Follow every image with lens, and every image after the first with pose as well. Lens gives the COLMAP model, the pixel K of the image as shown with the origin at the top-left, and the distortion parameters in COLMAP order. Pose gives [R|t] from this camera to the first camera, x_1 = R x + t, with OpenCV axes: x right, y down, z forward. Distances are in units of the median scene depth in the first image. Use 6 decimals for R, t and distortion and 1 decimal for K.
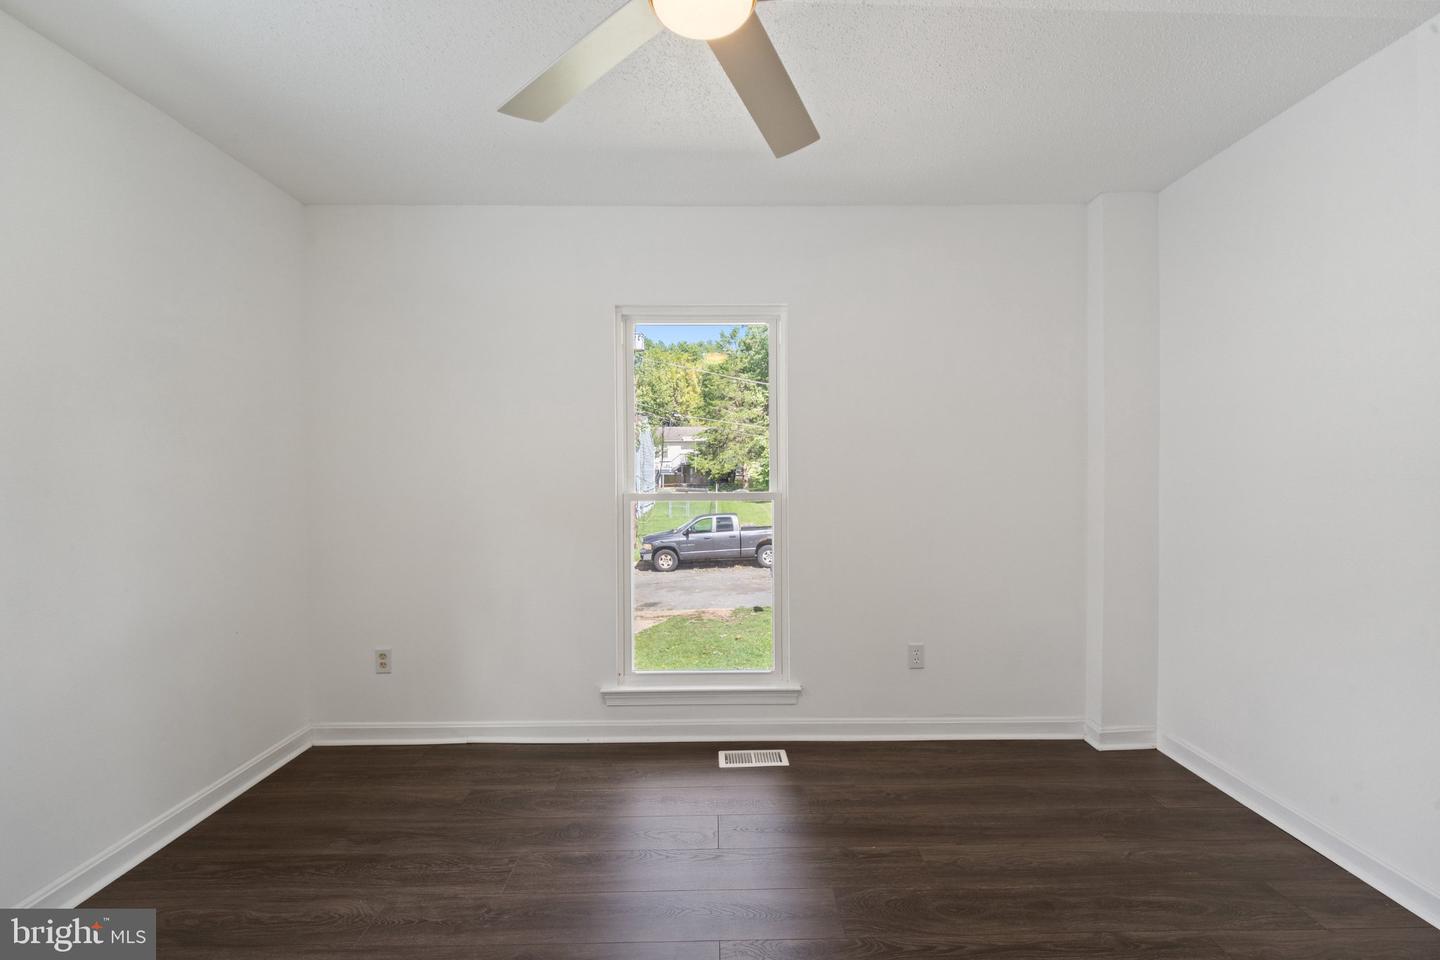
lens RADIAL K [[607.5, 0, 719.6], [0, 607.5, 476.3], [0, 0, 1]] dist [0.001436, -0.001671]
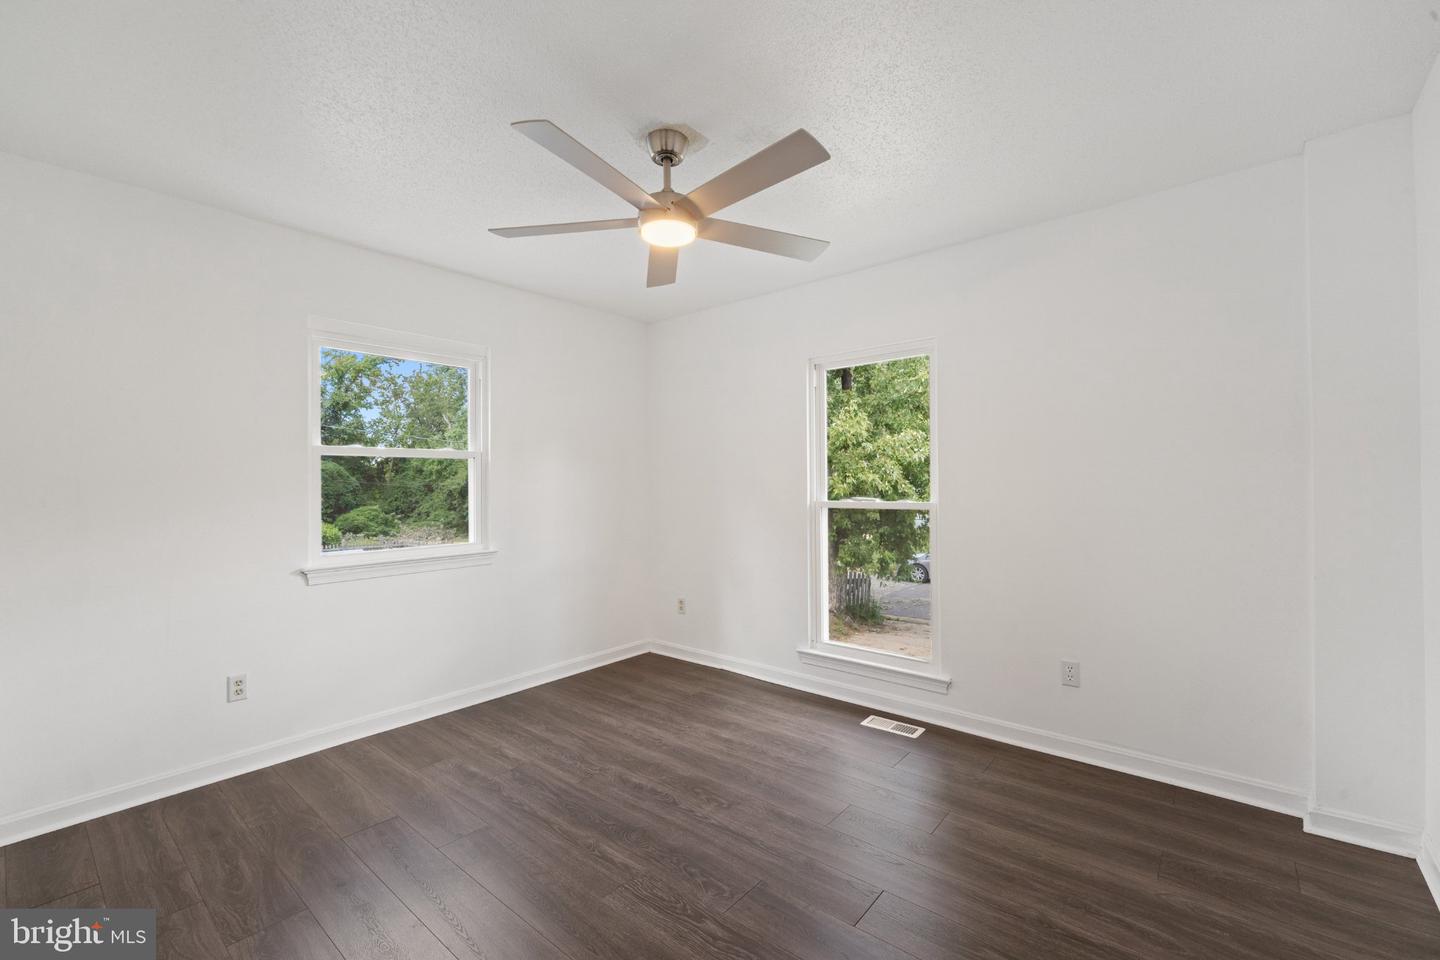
lens RADIAL K [[607.5, 0, 709.5], [0, 607.5, 481.9], [0, 0, 1]] dist [0.001436, -0.001671]
pose [[0.750187, -0.000699, -0.661226, 0.579346], [0.000572, 1.000000, -0.000408, -0.014085], [0.661226, -0.000073, 0.750187, -0.132095]]
